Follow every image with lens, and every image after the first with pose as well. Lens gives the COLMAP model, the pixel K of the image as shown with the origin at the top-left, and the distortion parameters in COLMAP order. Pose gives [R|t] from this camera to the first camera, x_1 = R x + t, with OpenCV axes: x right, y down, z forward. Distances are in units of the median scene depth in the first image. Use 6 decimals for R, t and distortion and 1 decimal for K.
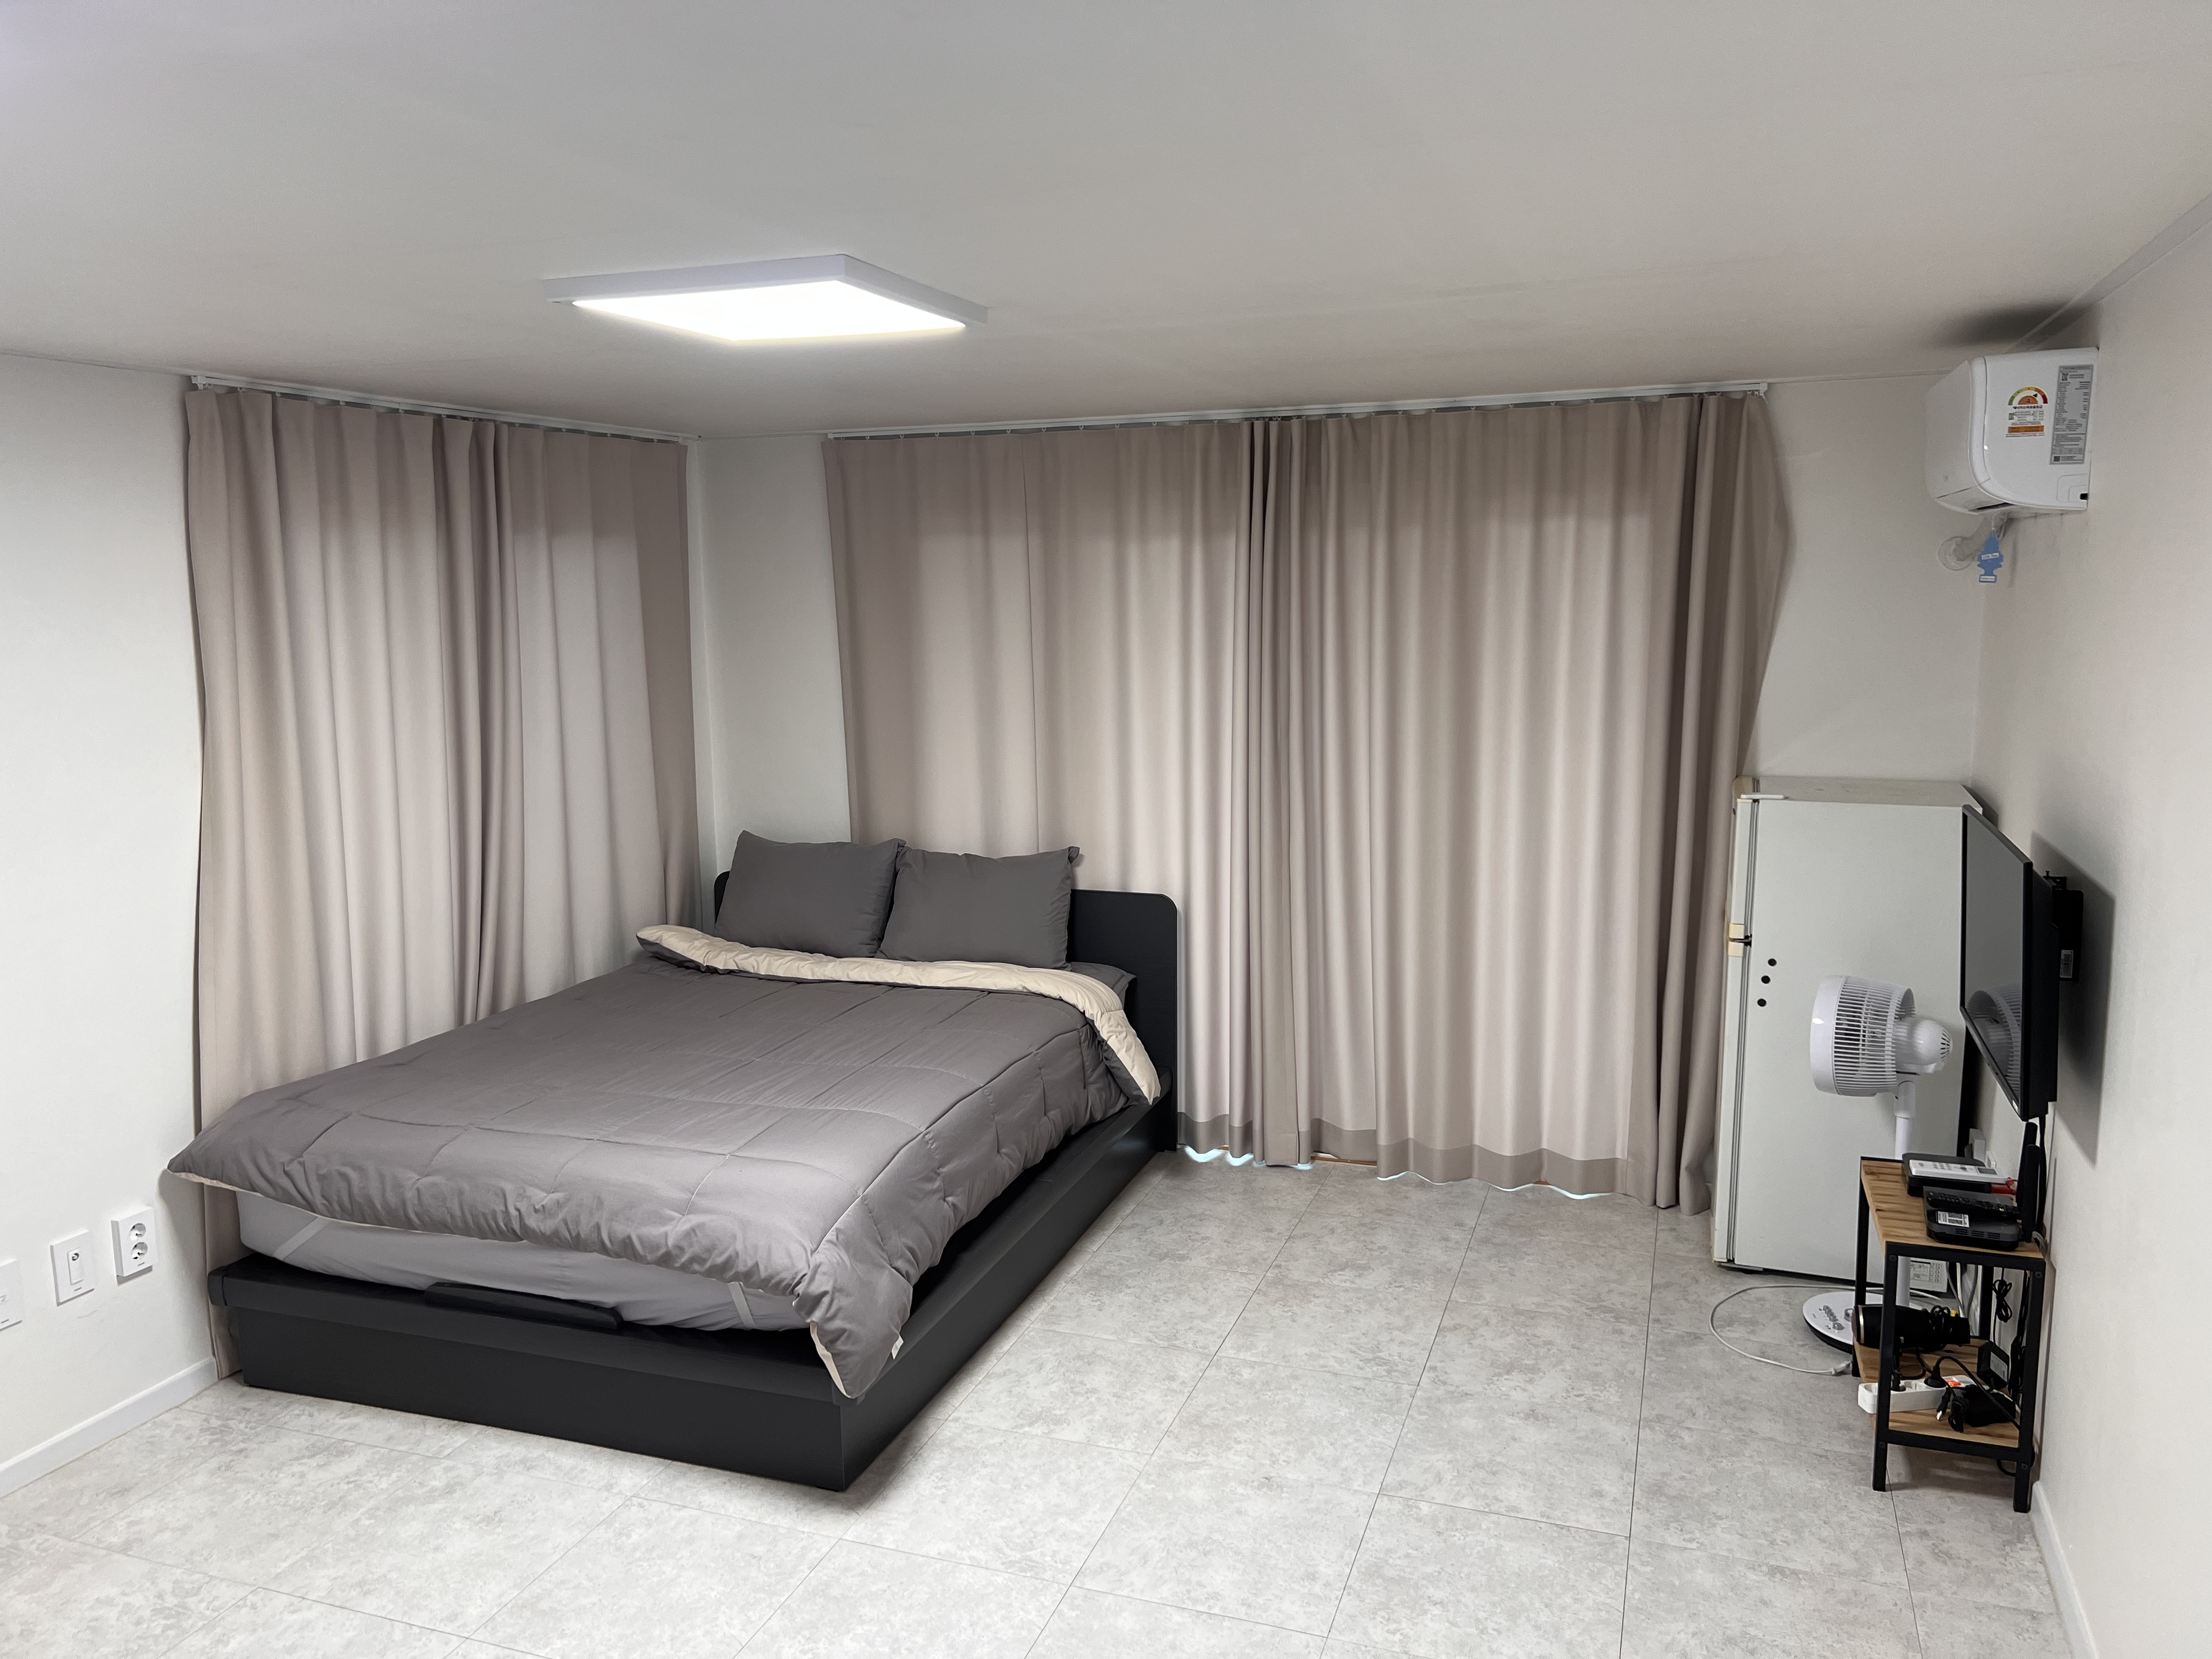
lens RADIAL K [[1668.2, 0, 1106.0], [0, 1668.2, 829.5], [0, 0, 1]] dist [0.033650, -0.003628]
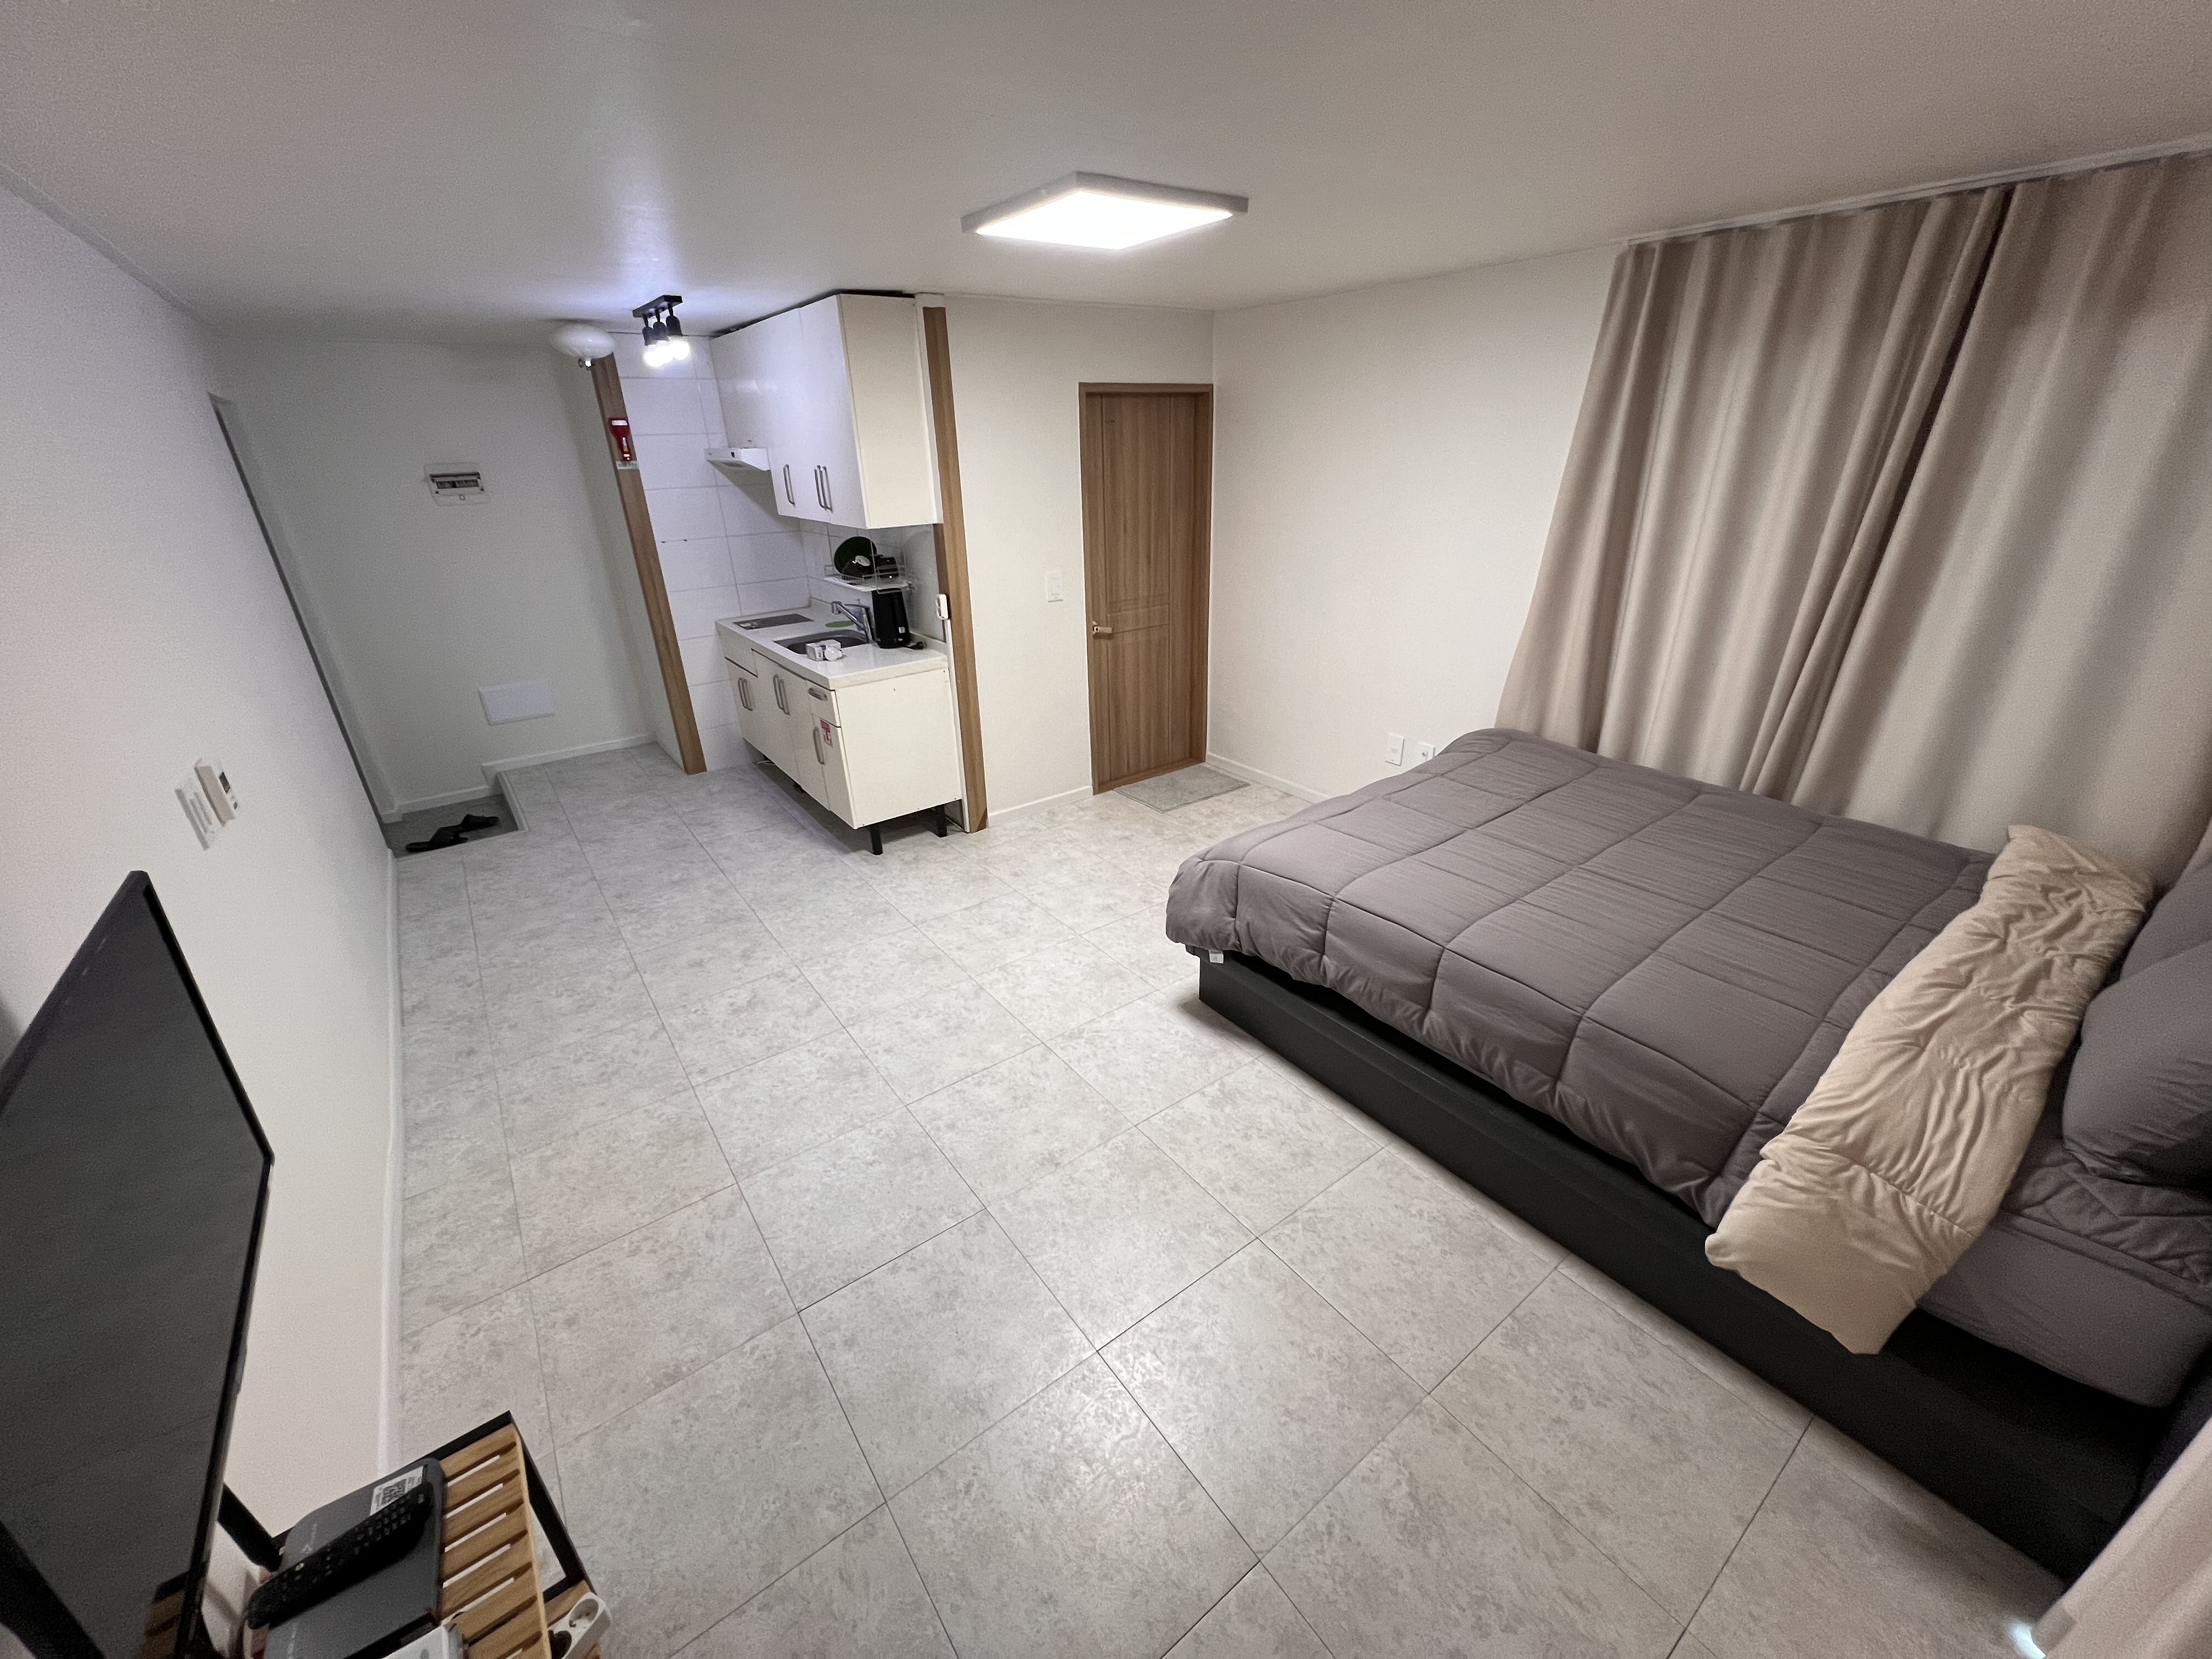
lens RADIAL K [[880.6, 0, 1106.0], [0, 880.6, 829.5], [0, 0, 1]] dist [0.001449, -0.000277]
pose [[-0.551781, 0.369044, -0.747893, 0.430860], [-0.094953, 0.863136, 0.495964, -0.160286], [0.828566, 0.344679, -0.441220, 1.087622]]
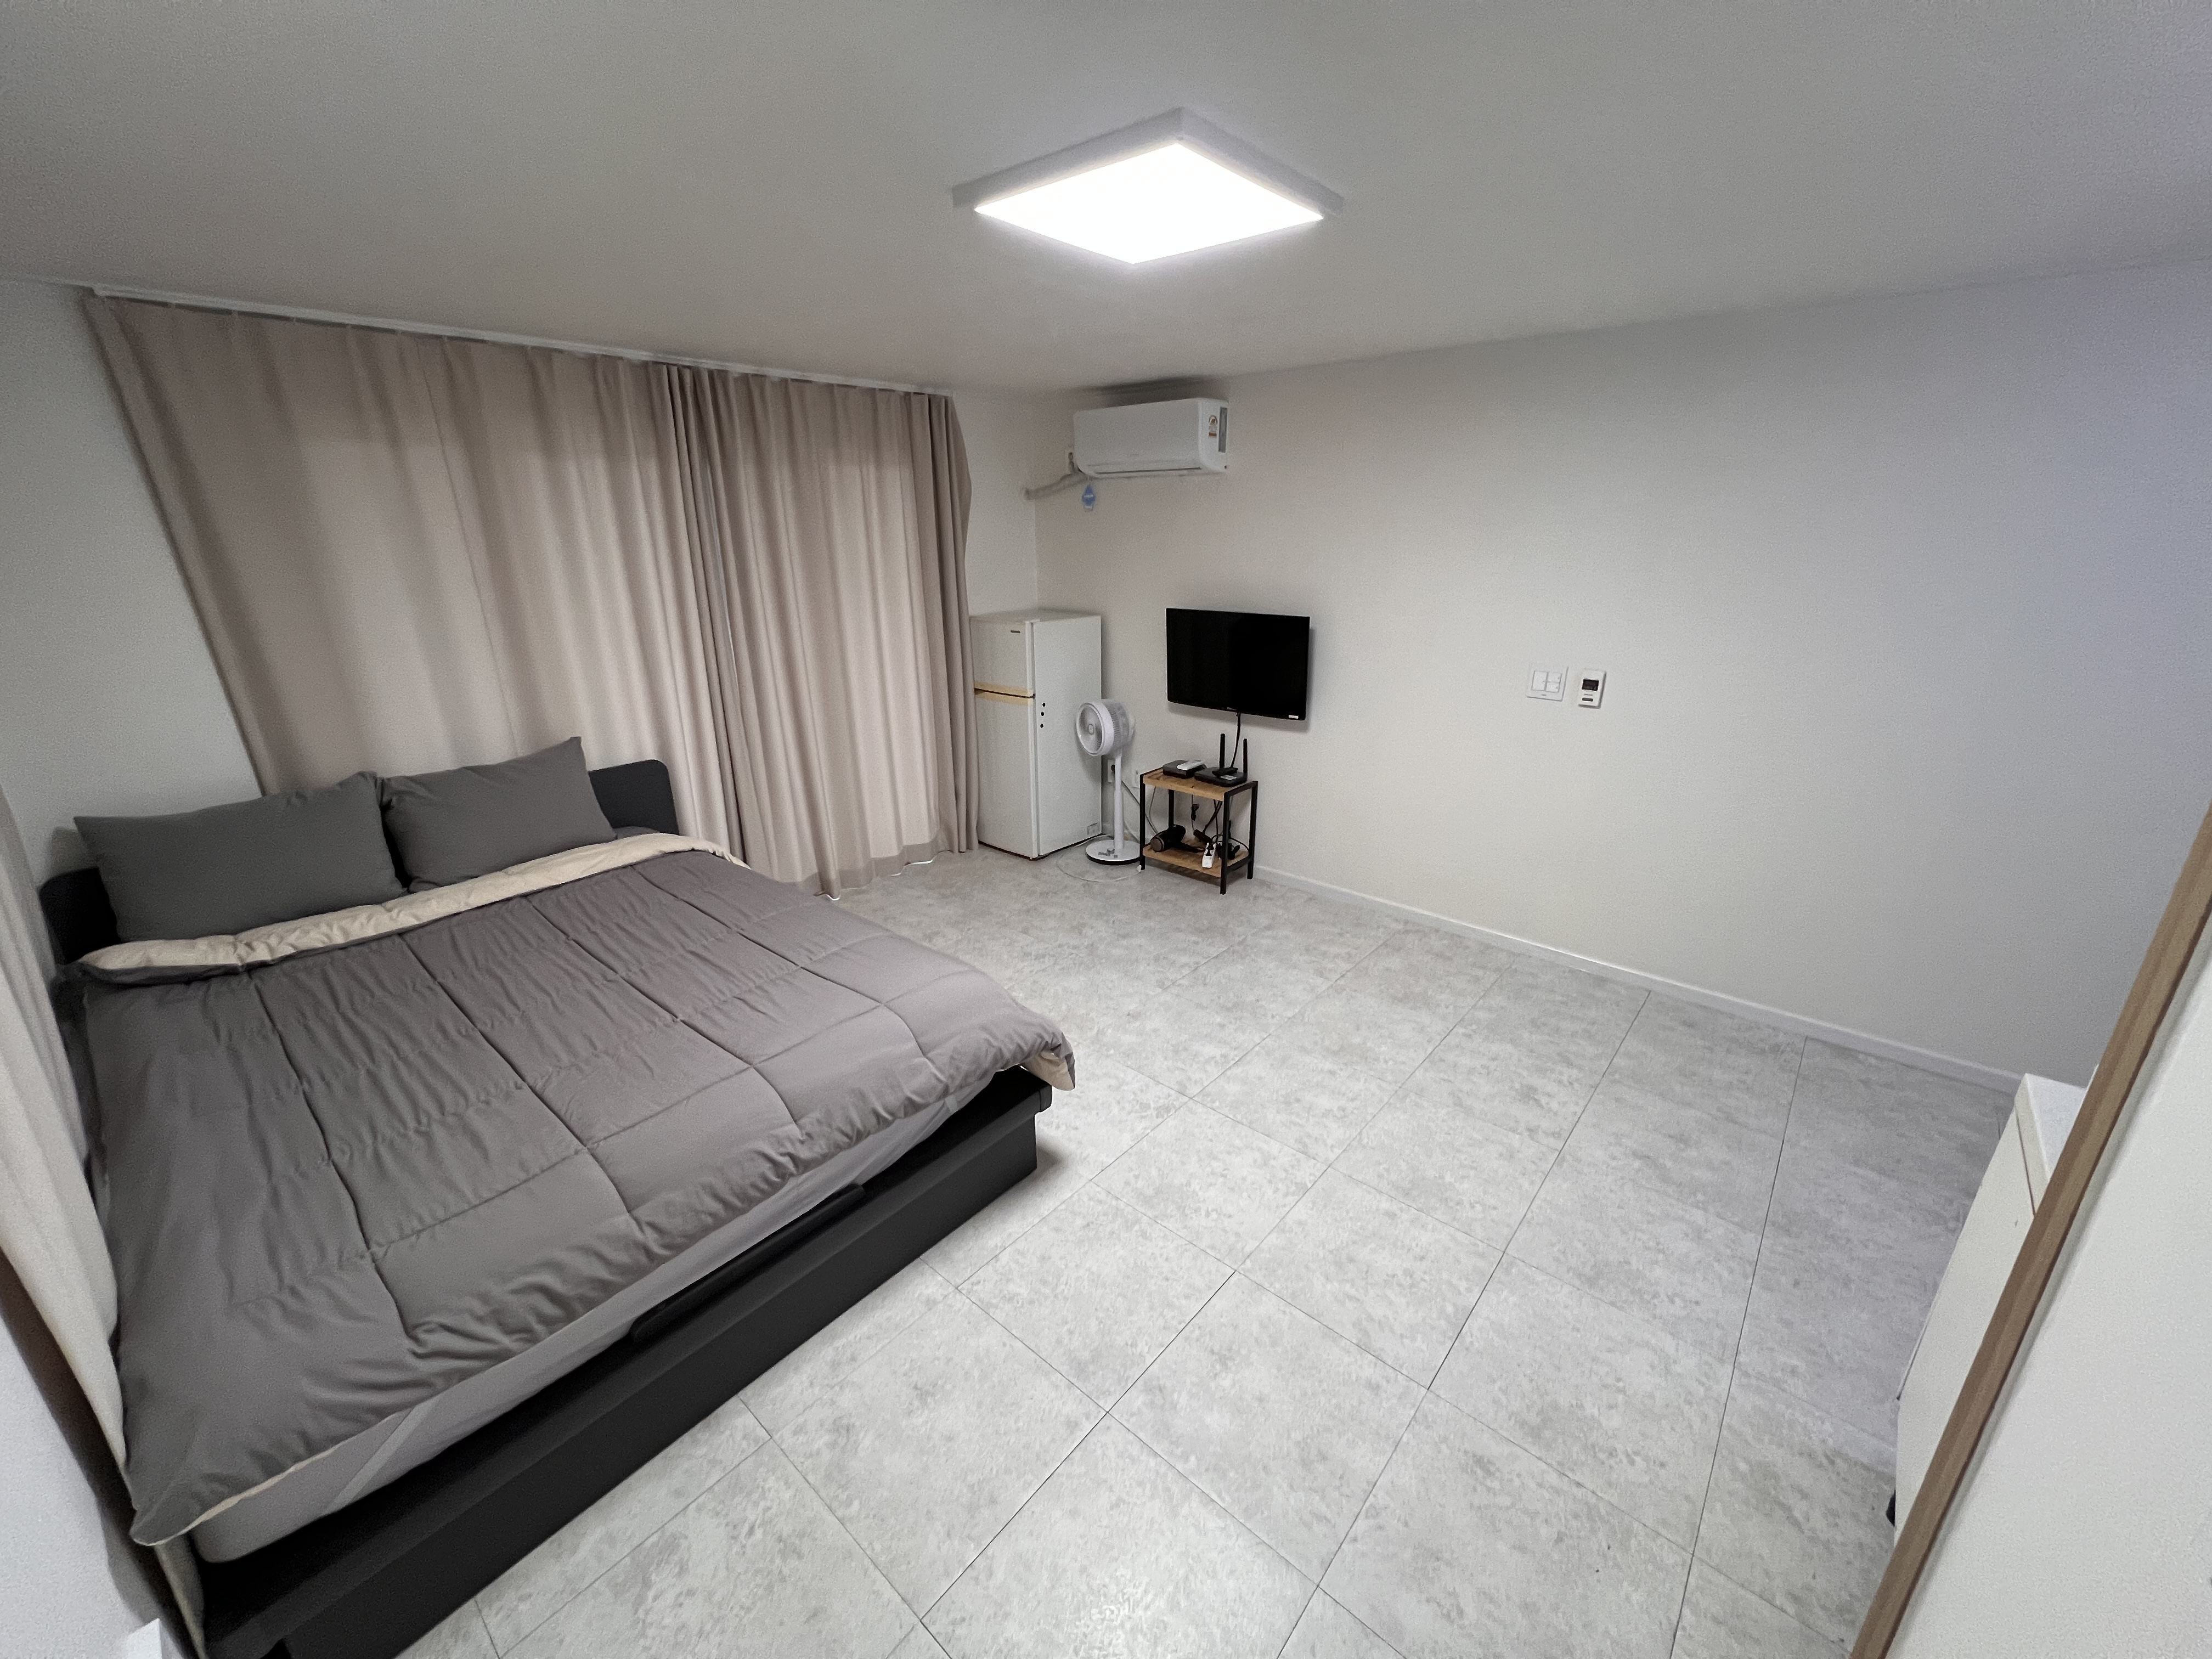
lens RADIAL K [[880.6, 0, 1106.0], [0, 880.6, 829.5], [0, 0, 1]] dist [0.001449, -0.000277]
pose [[0.355352, -0.296844, 0.886346, -0.604393], [0.144615, 0.954277, 0.261616, -0.047512], [-0.923478, 0.035213, 0.382033, 0.571551]]
